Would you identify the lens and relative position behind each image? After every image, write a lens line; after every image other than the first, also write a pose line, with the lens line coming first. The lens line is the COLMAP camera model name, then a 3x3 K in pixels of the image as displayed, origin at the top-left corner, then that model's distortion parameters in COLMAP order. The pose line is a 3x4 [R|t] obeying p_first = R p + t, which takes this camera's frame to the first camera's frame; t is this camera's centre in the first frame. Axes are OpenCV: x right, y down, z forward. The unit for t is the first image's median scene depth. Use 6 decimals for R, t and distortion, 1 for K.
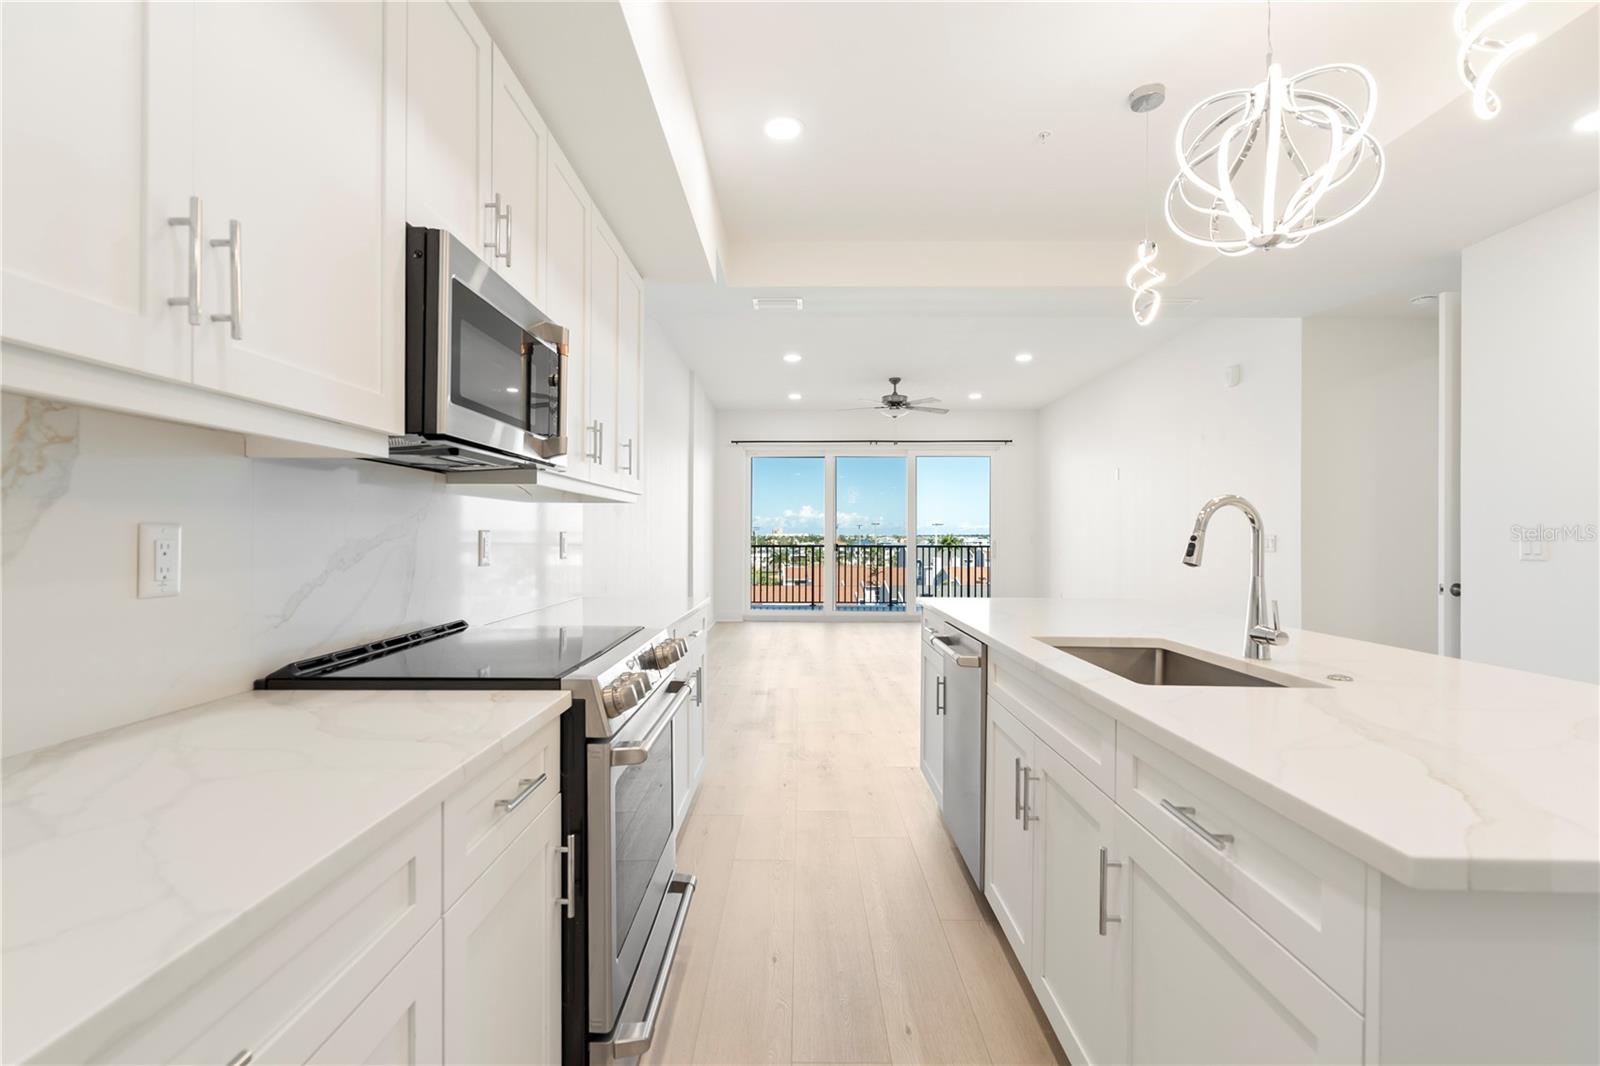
lens RADIAL K [[728.5, 0, 804.7], [0, 728.5, 519.2], [0, 0, 1]] dist [-0.001778, 0.001061]
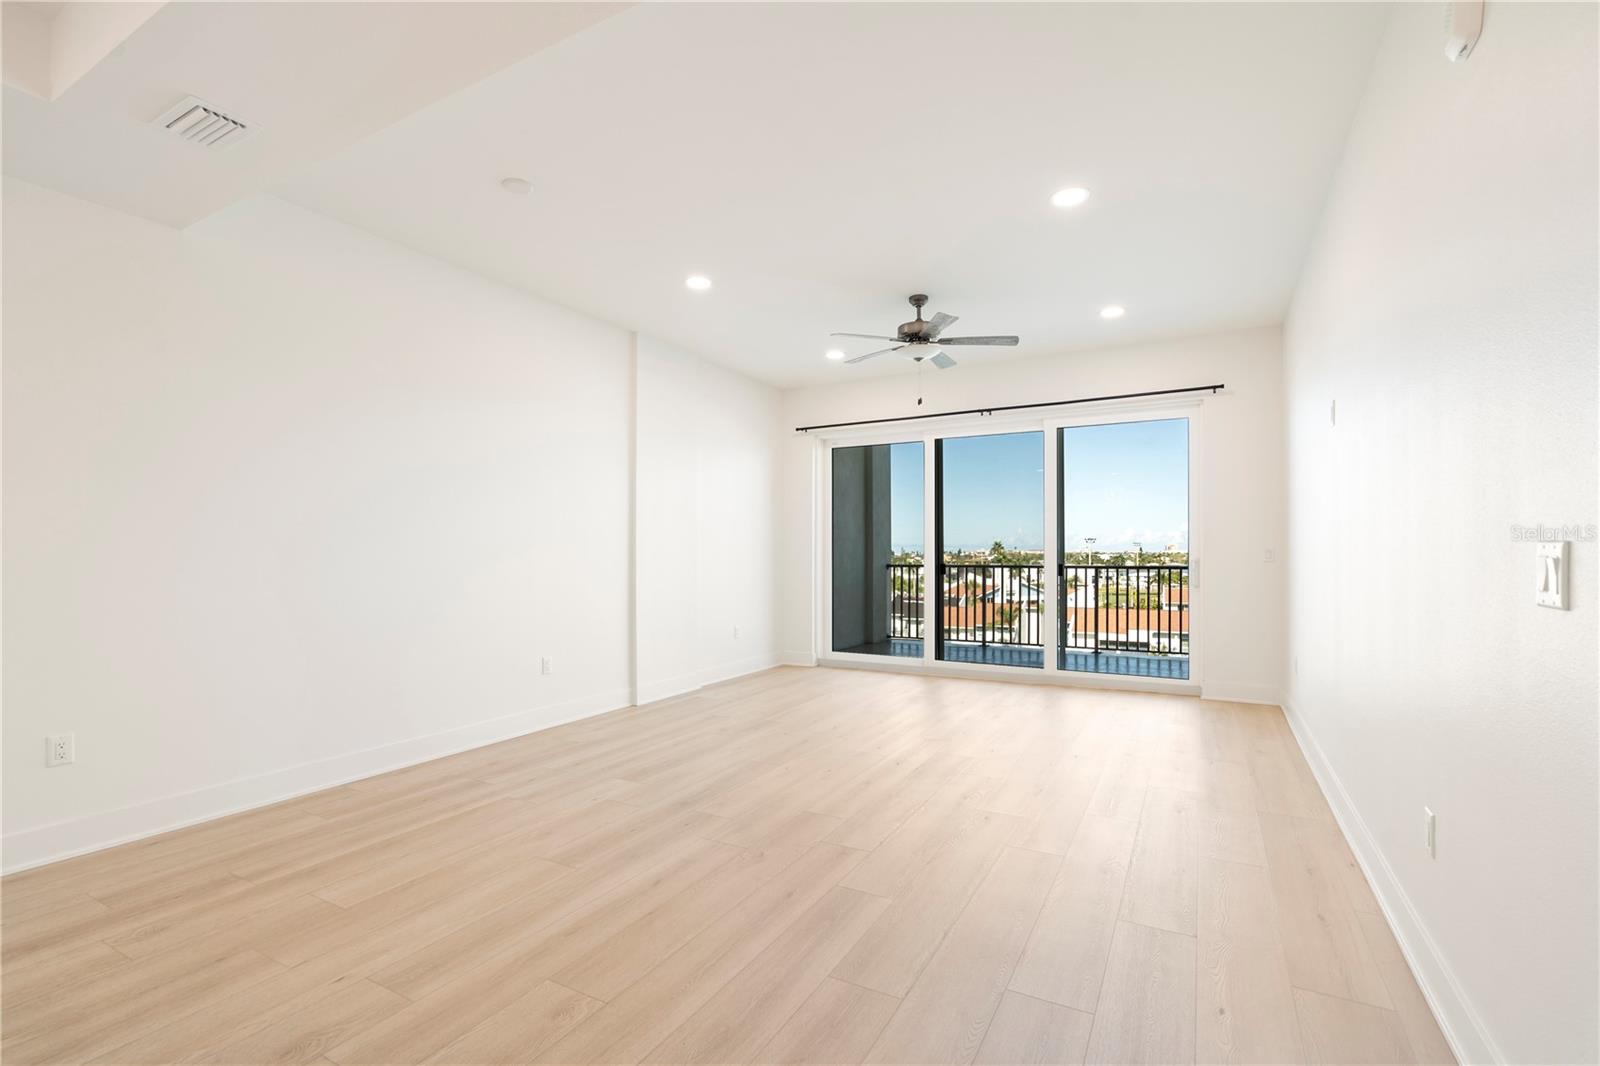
lens RADIAL K [[728.5, 0, 792.1], [0, 728.5, 553.8], [0, 0, 1]] dist [-0.001778, 0.001061]
pose [[0.866487, -0.002593, -0.499192, 0.321307], [0.014577, 0.999692, 0.020110, 0.009143], [0.498986, -0.024702, 0.866258, 0.393471]]
